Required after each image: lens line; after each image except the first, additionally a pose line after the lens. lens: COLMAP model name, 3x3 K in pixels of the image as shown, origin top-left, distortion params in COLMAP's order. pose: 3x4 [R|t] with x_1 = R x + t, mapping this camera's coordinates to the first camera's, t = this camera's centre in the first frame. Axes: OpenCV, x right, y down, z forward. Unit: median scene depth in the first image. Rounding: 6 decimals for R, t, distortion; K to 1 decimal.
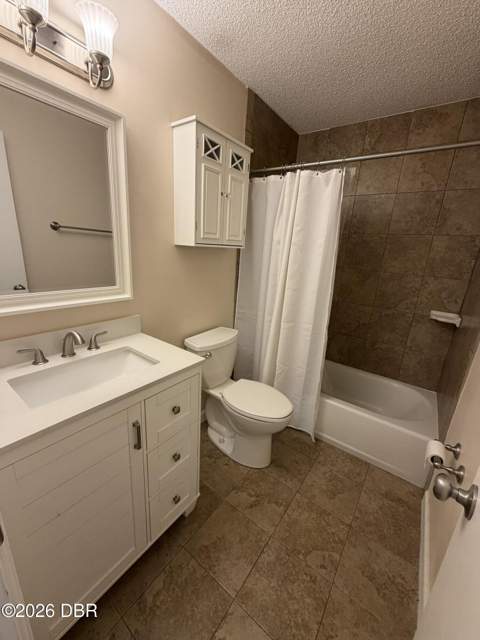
lens RADIAL K [[256.9, 0, 241.7], [0, 256.9, 320.3], [0, 0, 1]] dist [-0.001480, 0.000120]
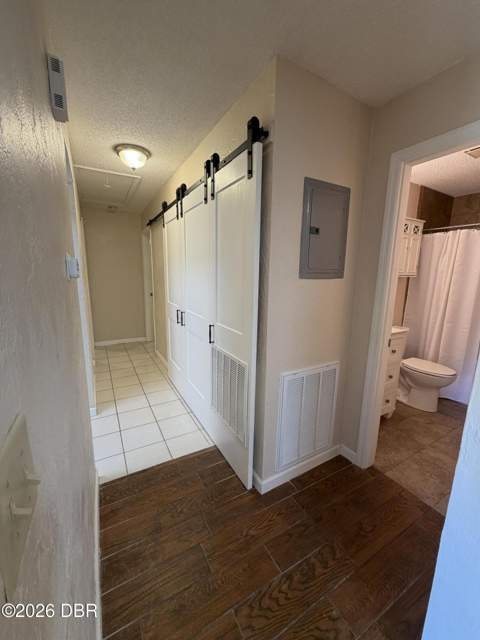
lens RADIAL K [[256.9, 0, 240.5], [0, 256.9, 320.0], [0, 0, 1]] dist [-0.001480, 0.000120]
pose [[0.911981, 0.029004, -0.409206, -0.386871], [-0.074886, 0.992507, -0.096546, 0.272151], [0.403340, 0.118692, 0.907320, -1.047956]]
